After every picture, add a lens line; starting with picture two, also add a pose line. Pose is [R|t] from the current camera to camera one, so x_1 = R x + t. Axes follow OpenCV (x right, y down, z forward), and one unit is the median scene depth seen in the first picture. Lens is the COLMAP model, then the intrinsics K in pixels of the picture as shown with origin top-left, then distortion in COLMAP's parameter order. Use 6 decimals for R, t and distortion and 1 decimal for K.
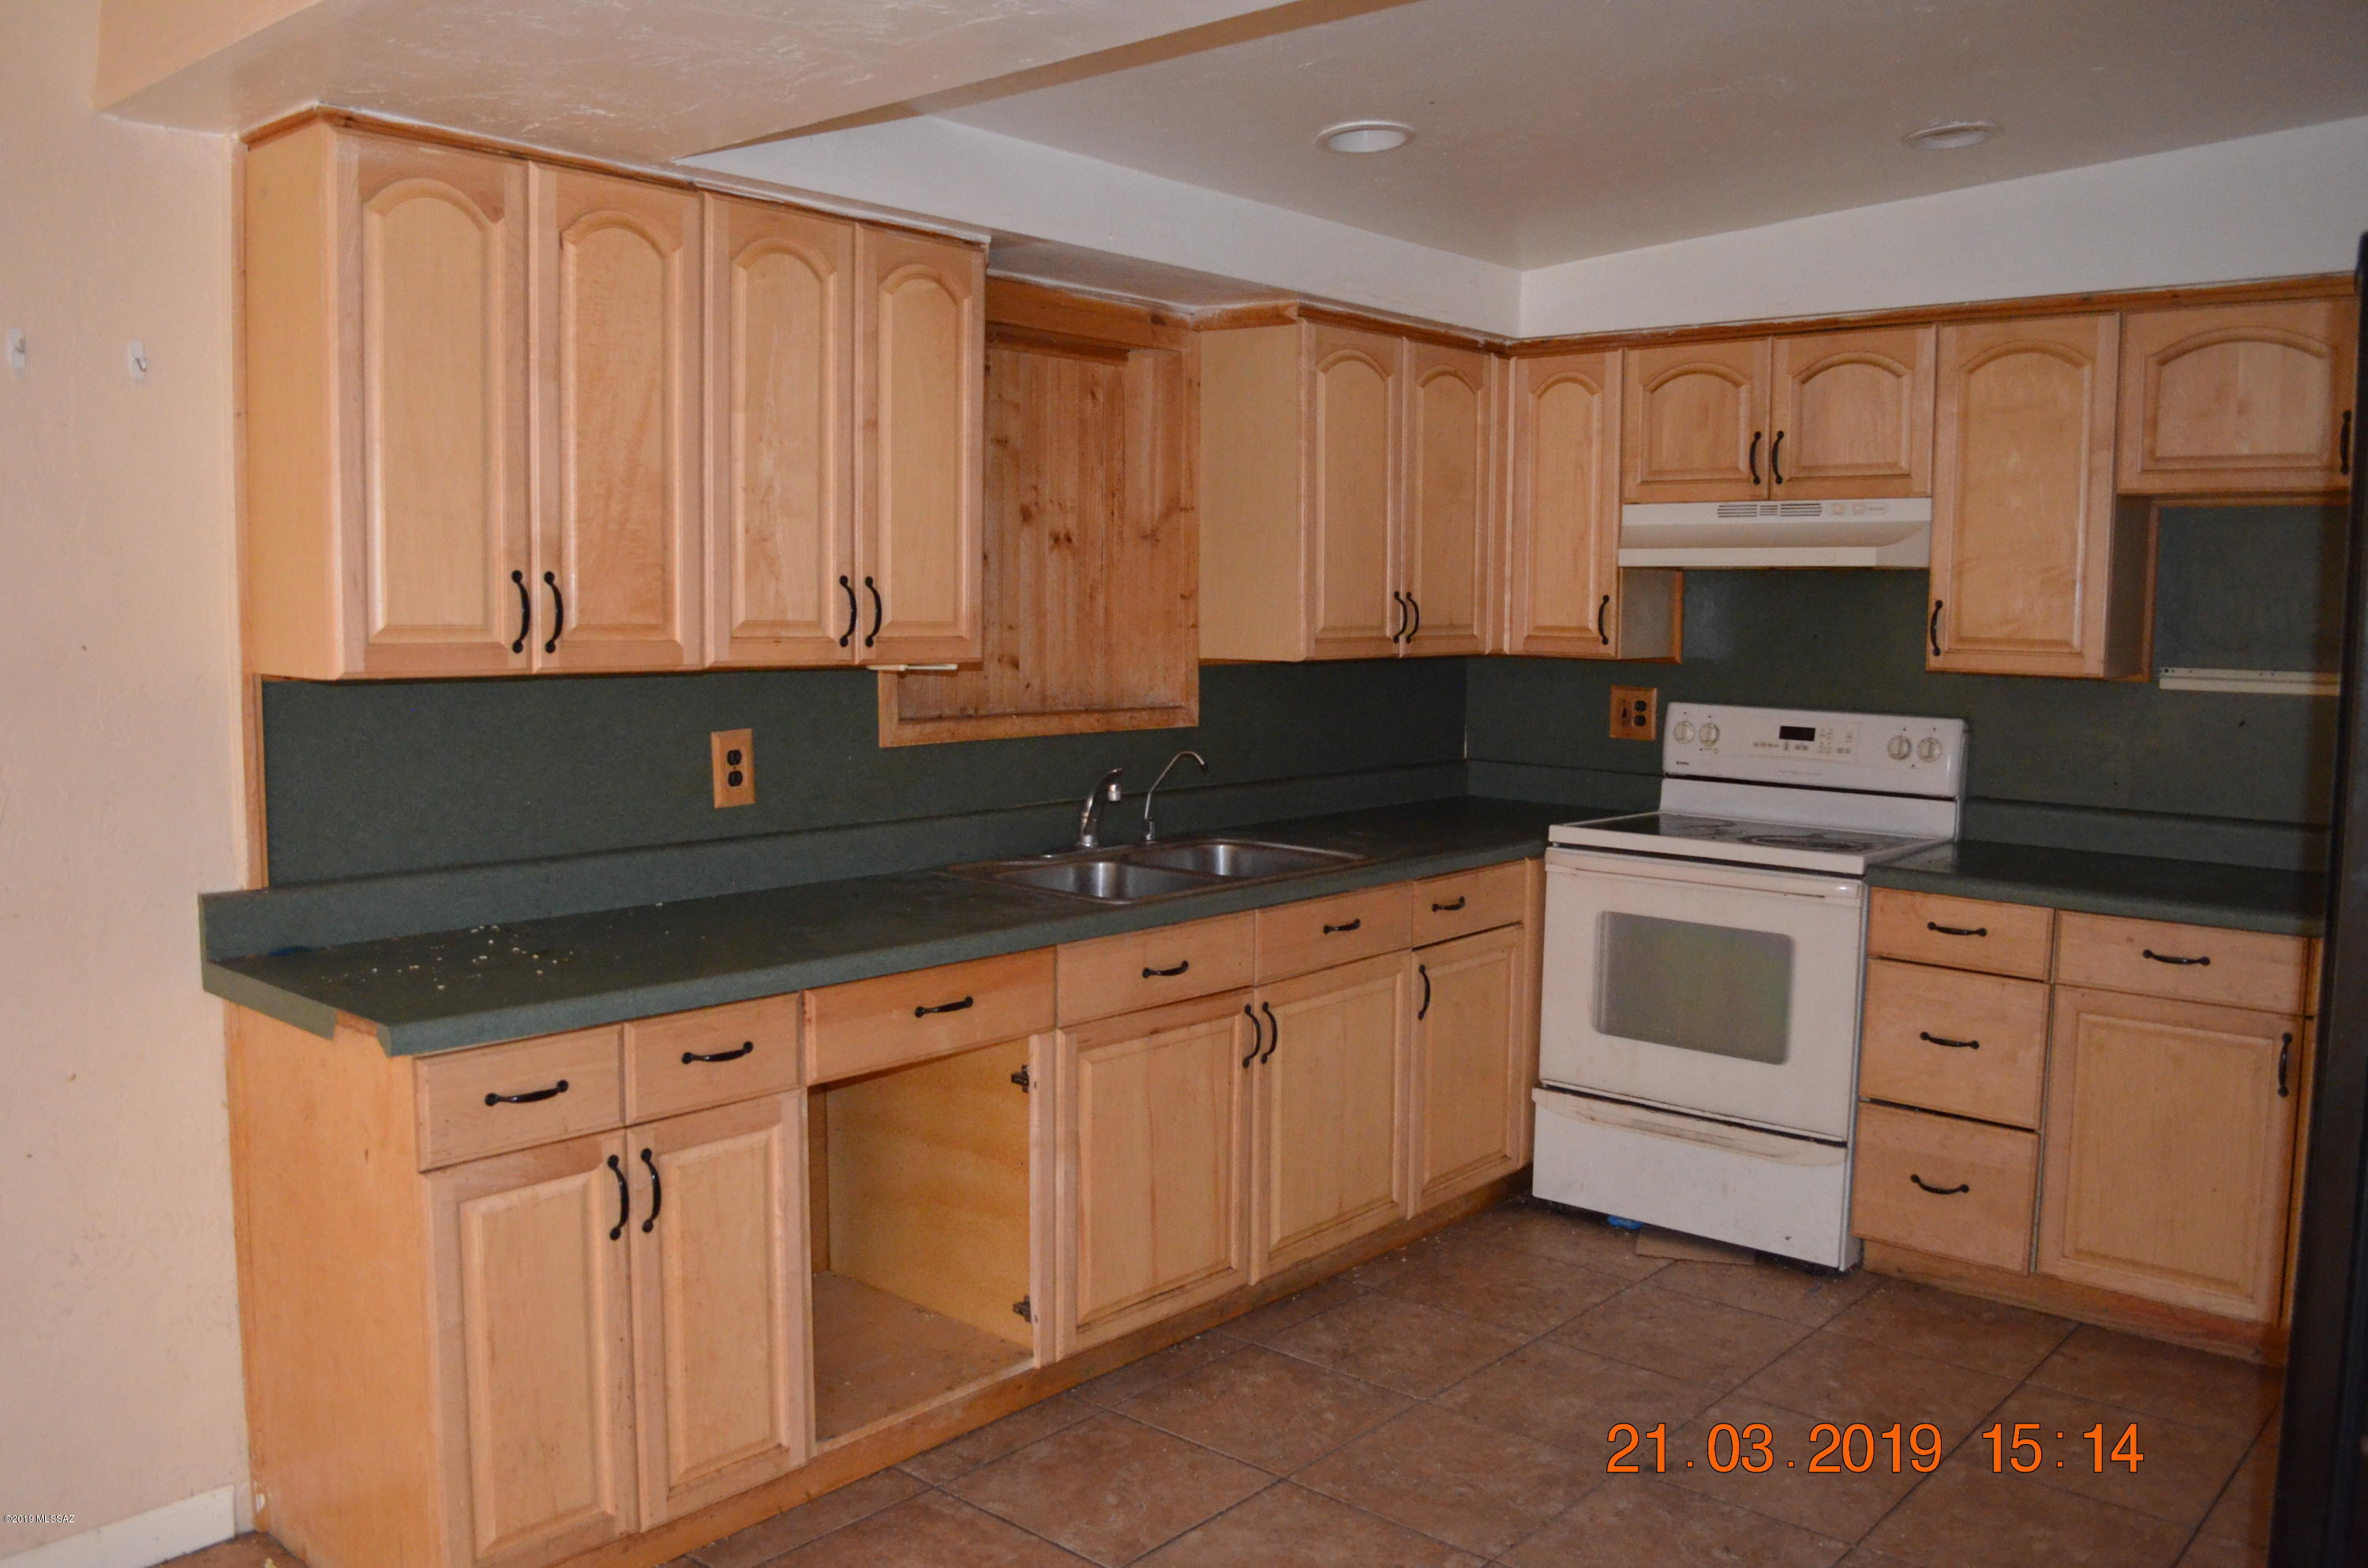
lens RADIAL K [[1857.0, 0, 1185.9], [0, 1857.0, 777.5], [0, 0, 1]] dist [-0.081827, 0.011278]
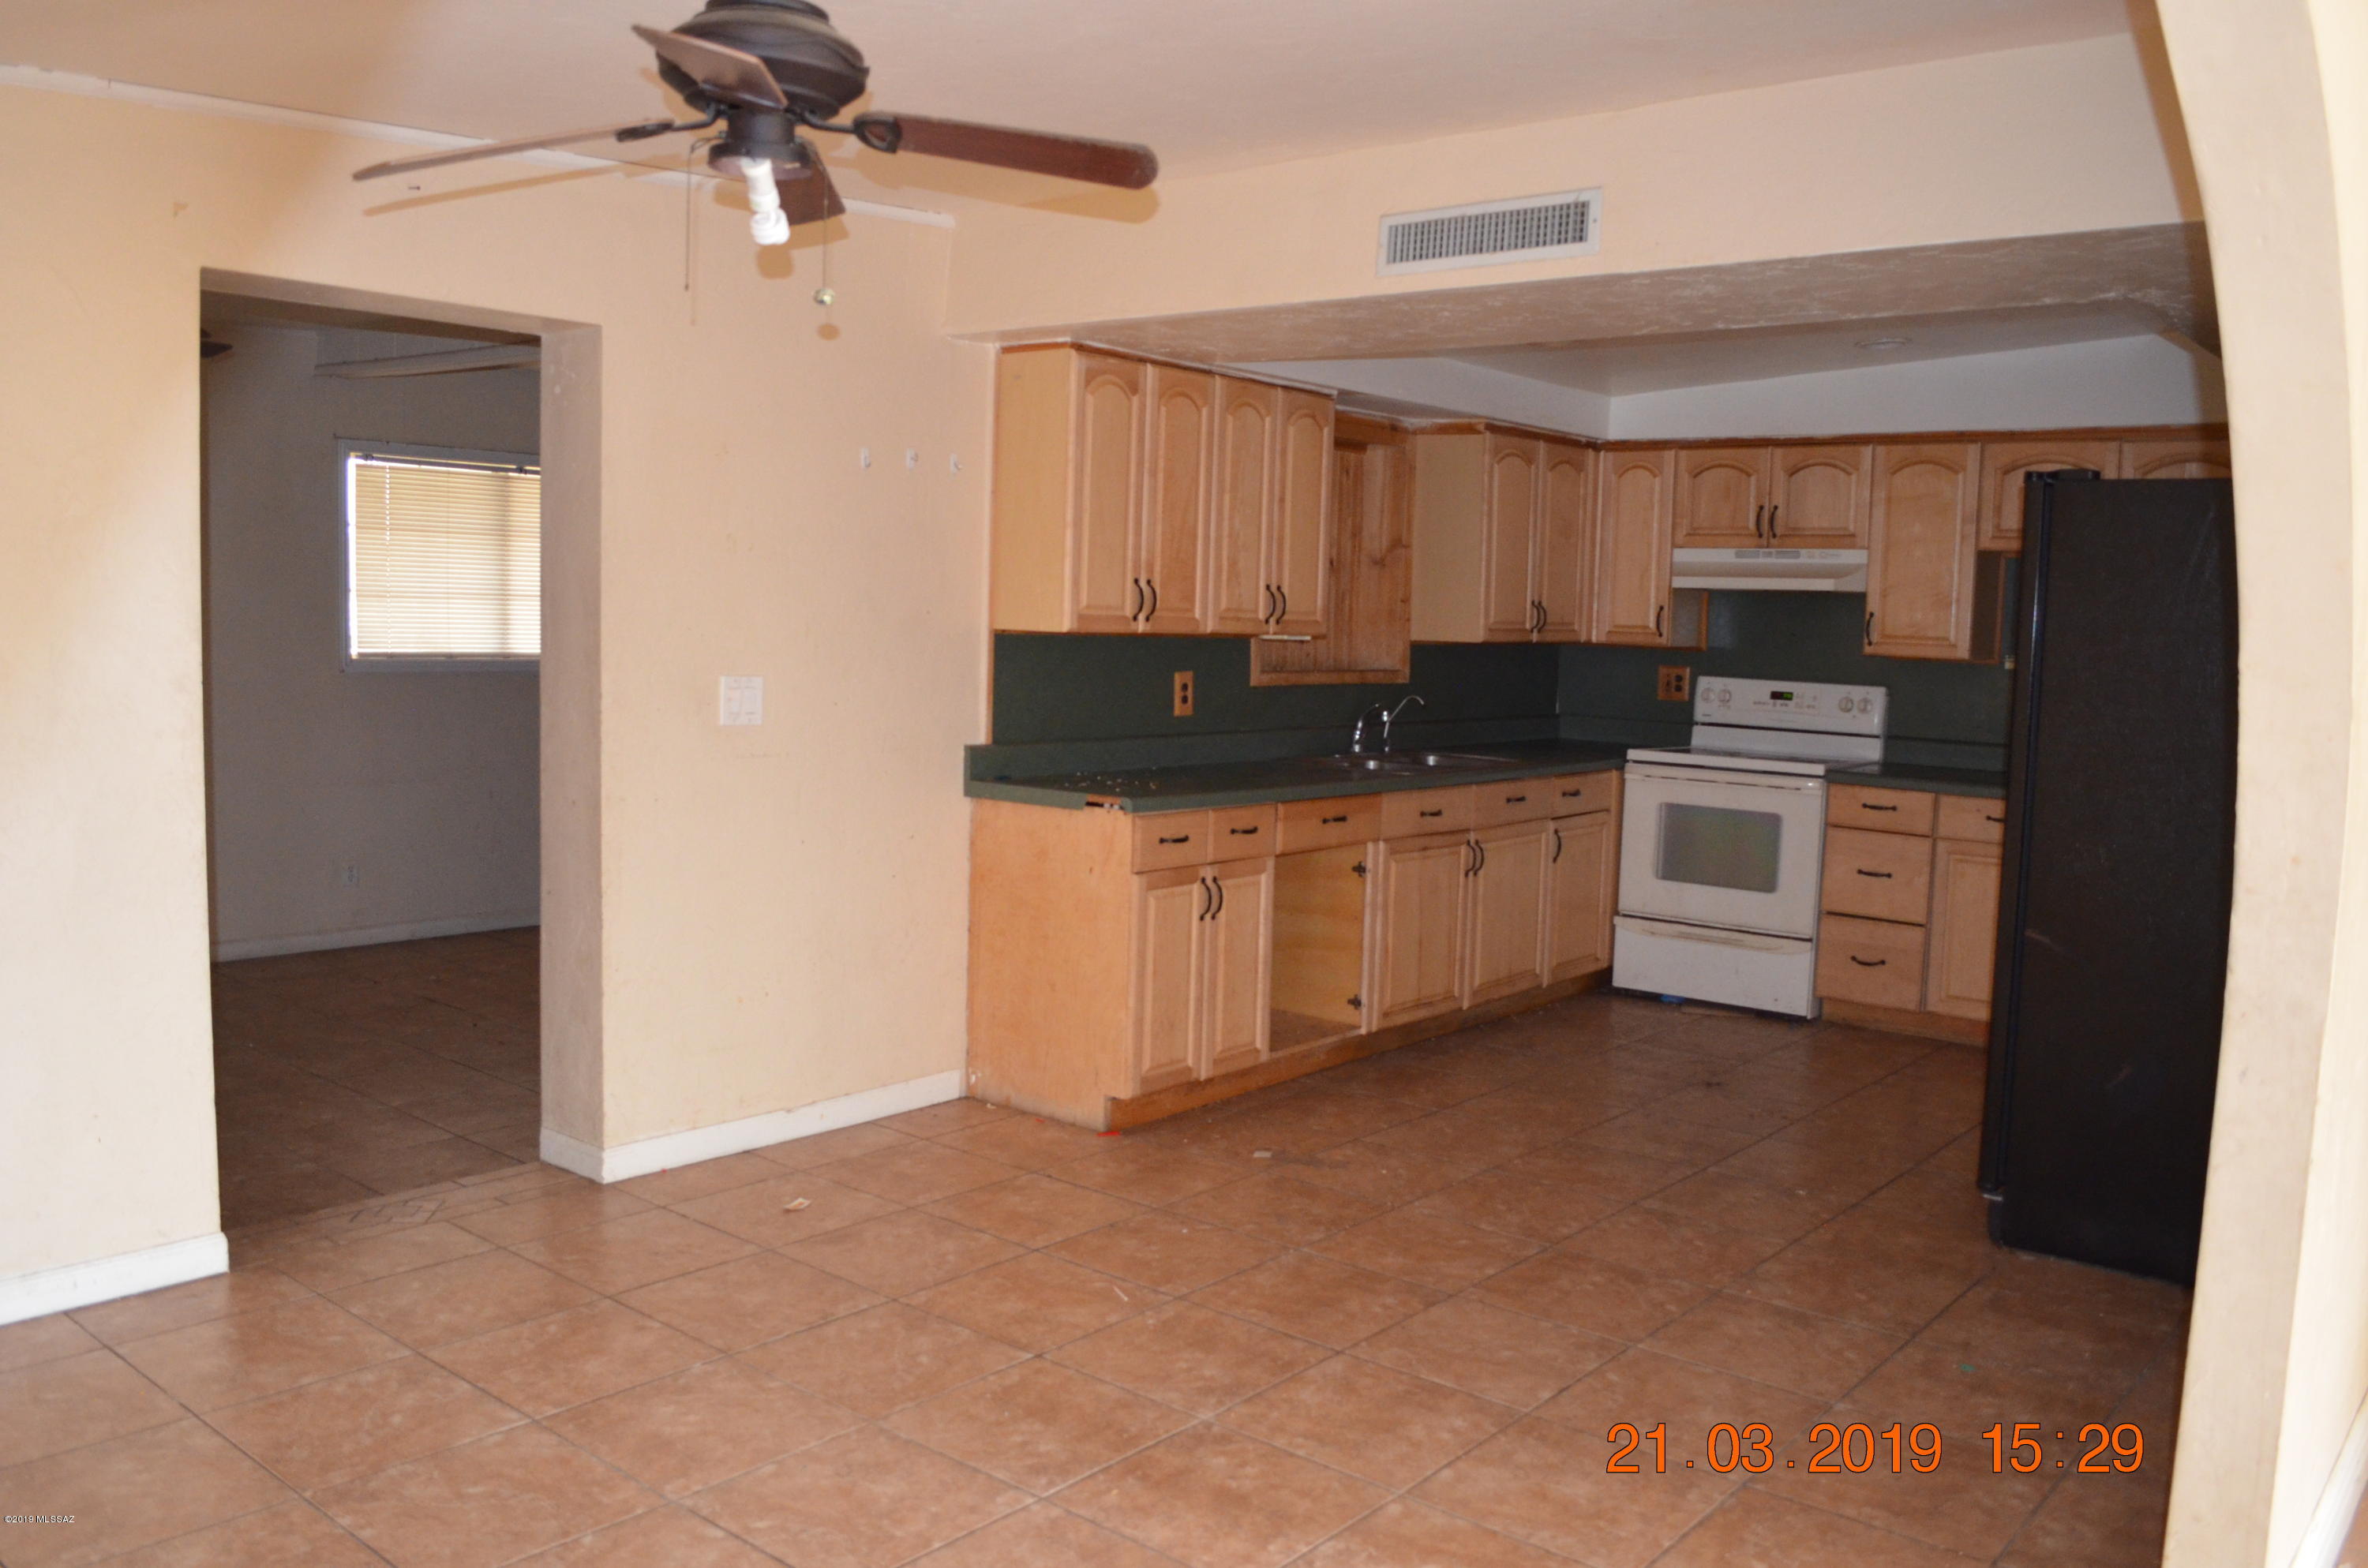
lens RADIAL K [[1857.0, 0, 1185.9], [0, 1857.0, 777.5], [0, 0, 1]] dist [-0.081827, 0.011278]
pose [[0.999463, 0.016360, 0.028375, -0.258043], [-0.016221, 0.999855, -0.005118, 0.072949], [-0.028455, 0.004655, 0.999584, -0.653453]]
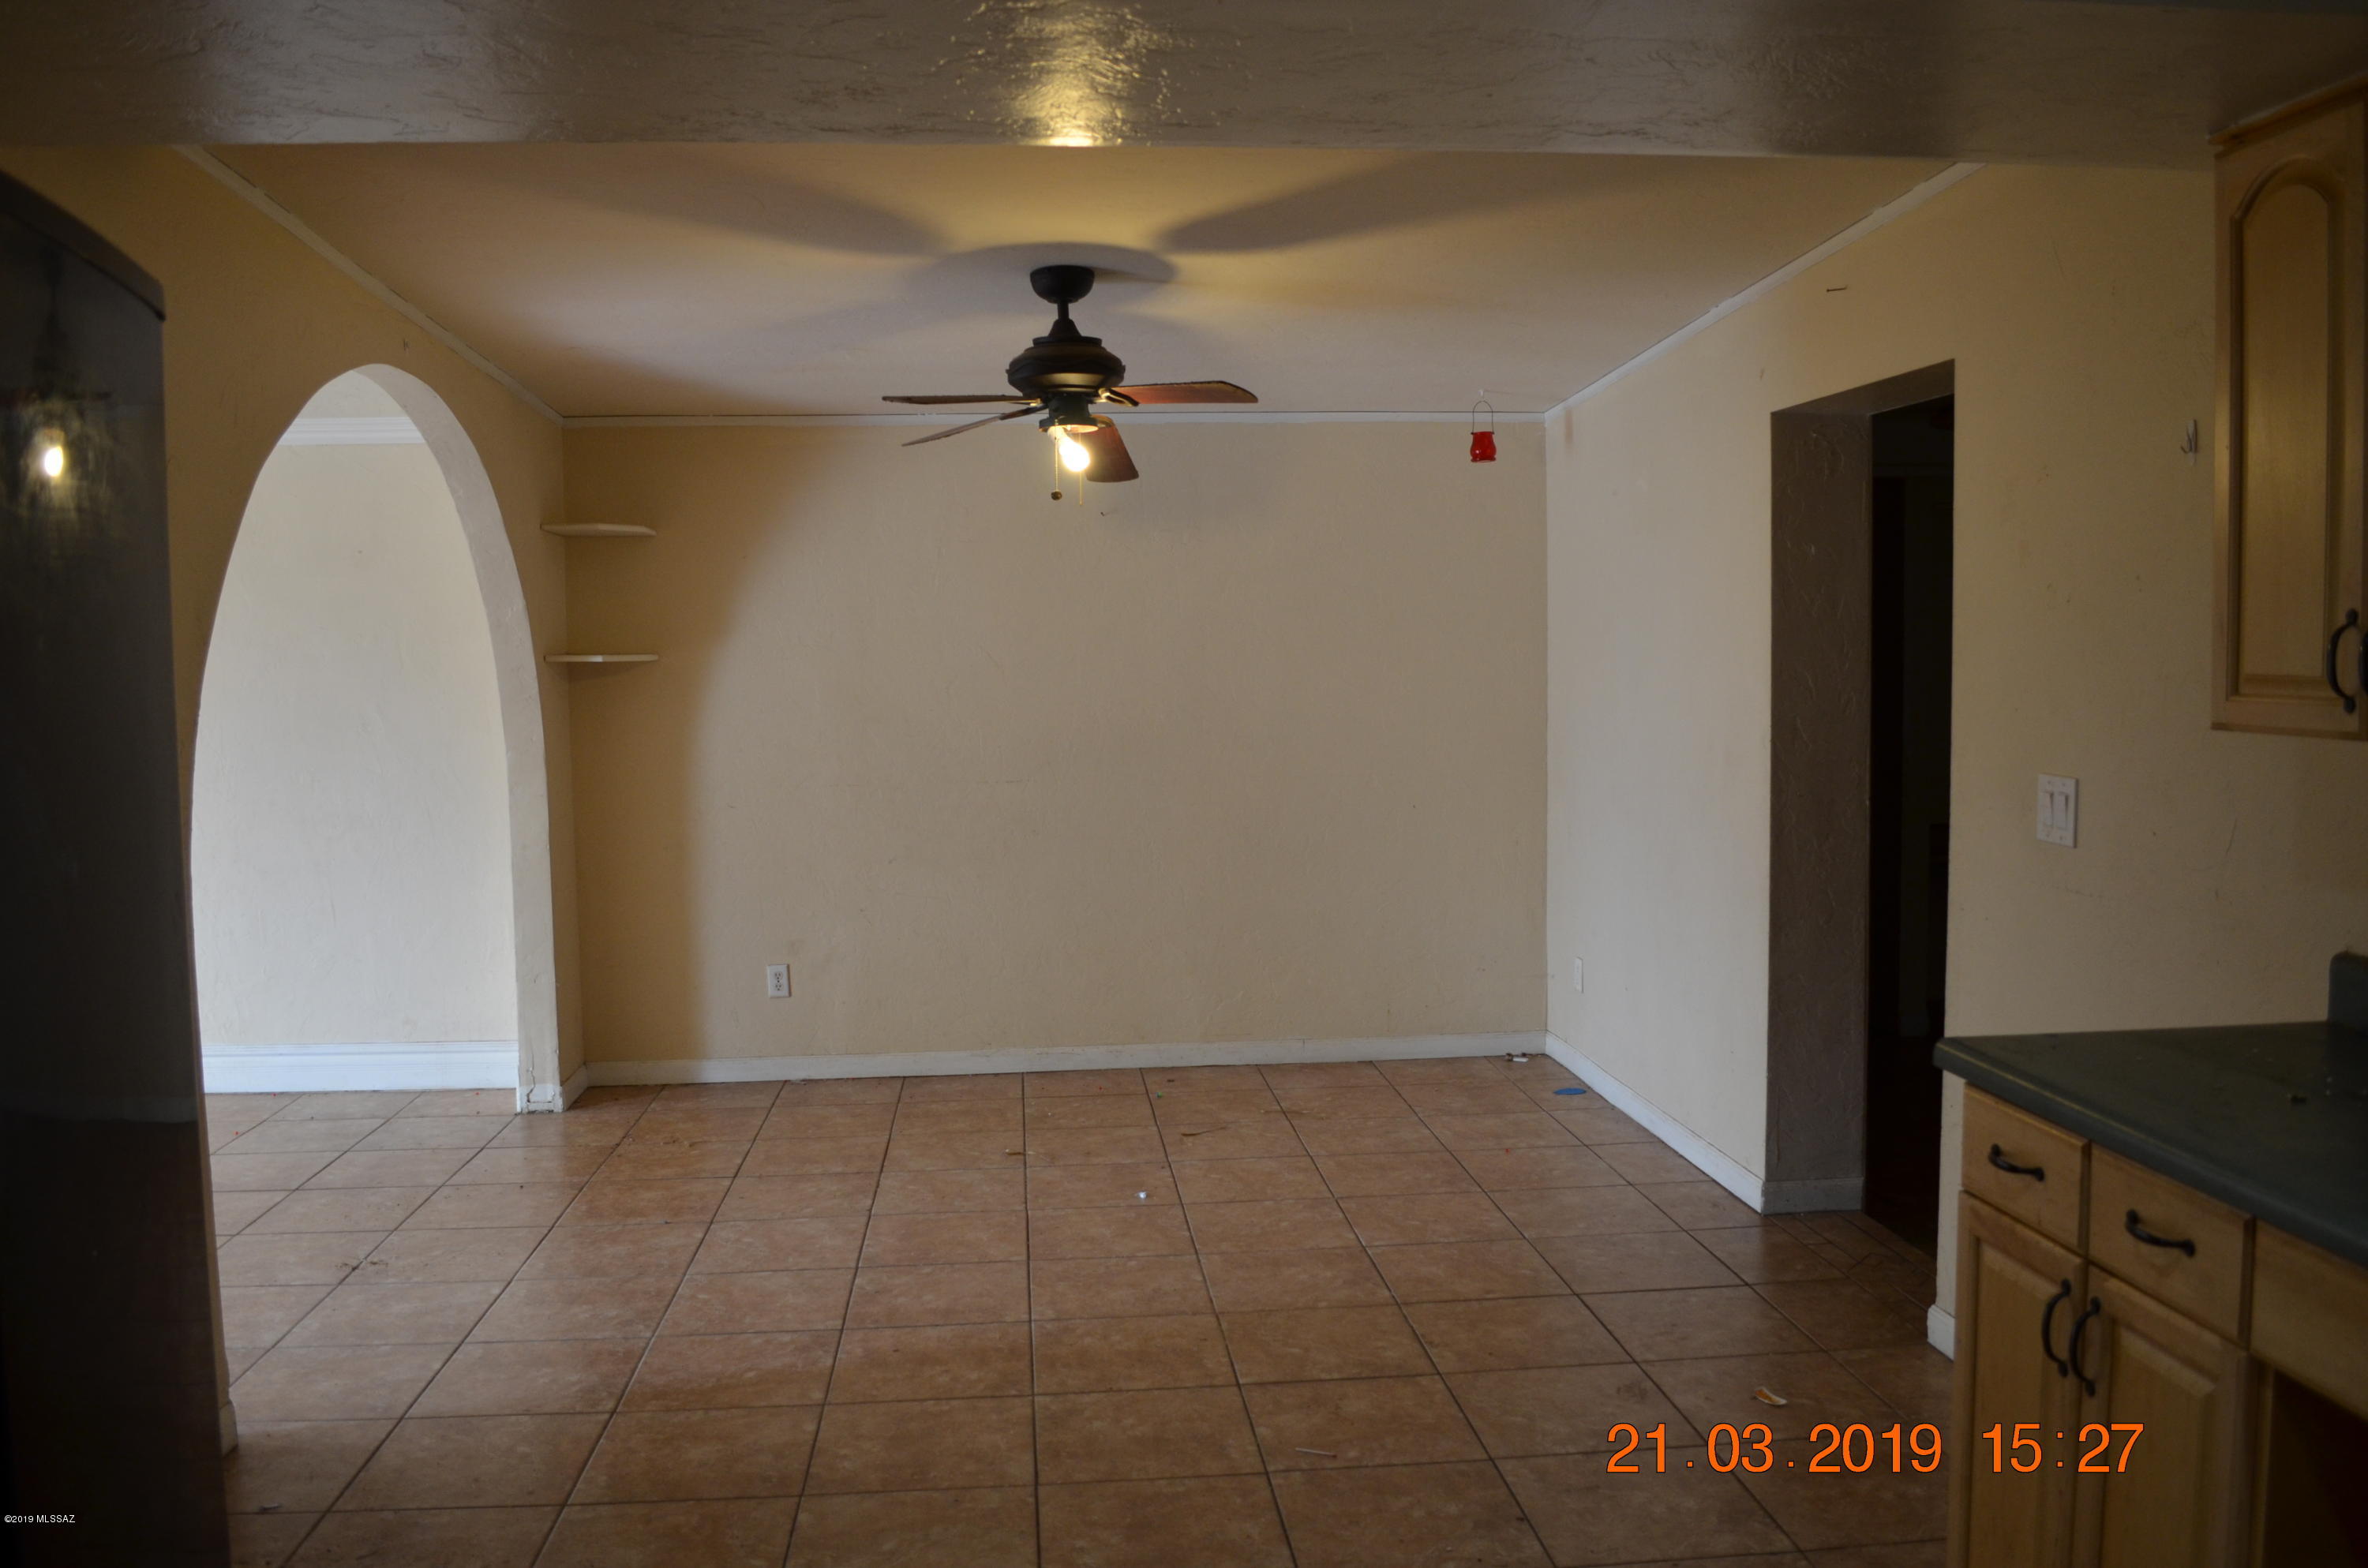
lens RADIAL K [[1857.0, 0, 1185.9], [0, 1857.0, 777.5], [0, 0, 1]] dist [-0.081827, 0.011278]
pose [[-0.682815, 0.049260, -0.728929, 0.393970], [-0.063432, 0.989959, 0.126319, -0.075814], [0.727832, 0.132490, -0.672835, 0.825590]]
